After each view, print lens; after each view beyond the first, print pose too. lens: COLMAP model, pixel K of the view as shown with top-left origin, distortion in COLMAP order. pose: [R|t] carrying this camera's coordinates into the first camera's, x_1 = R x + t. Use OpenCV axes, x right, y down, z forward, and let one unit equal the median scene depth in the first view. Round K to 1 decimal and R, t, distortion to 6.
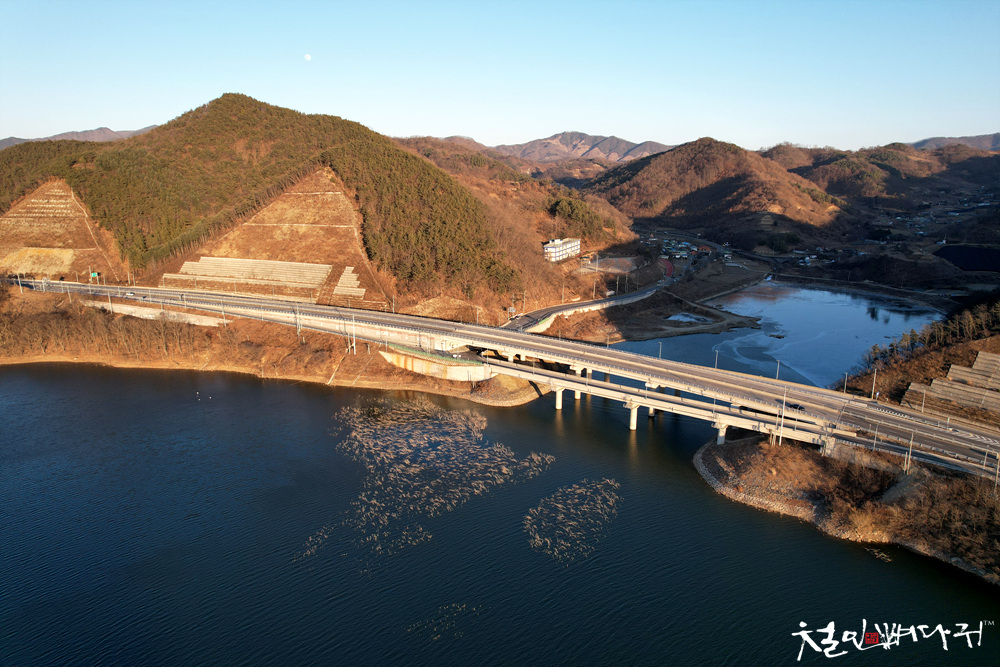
lens RADIAL K [[646.1, 0, 508.0], [0, 646.1, 308.9], [0, 0, 1]] dist [-0.079955, 0.074635]
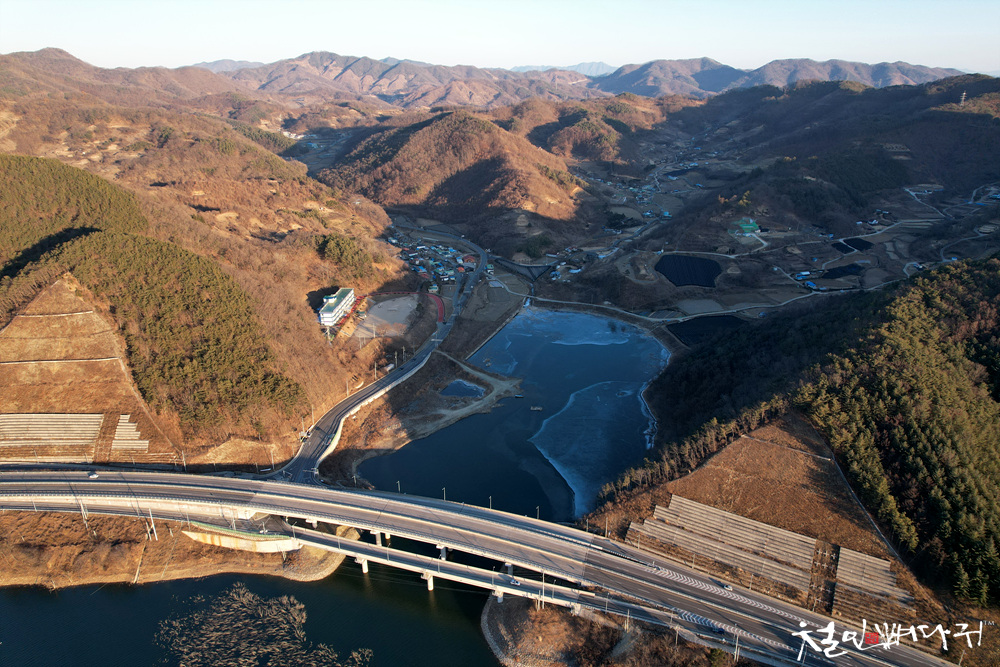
lens RADIAL K [[646.1, 0, 508.0], [0, 646.1, 308.9], [0, 0, 1]] dist [-0.079955, 0.074635]
pose [[0.935380, -0.131377, 0.328336, 0.002297], [0.083781, 0.984327, 0.155179, -0.289521], [-0.343577, -0.117643, 0.931727, -0.064793]]
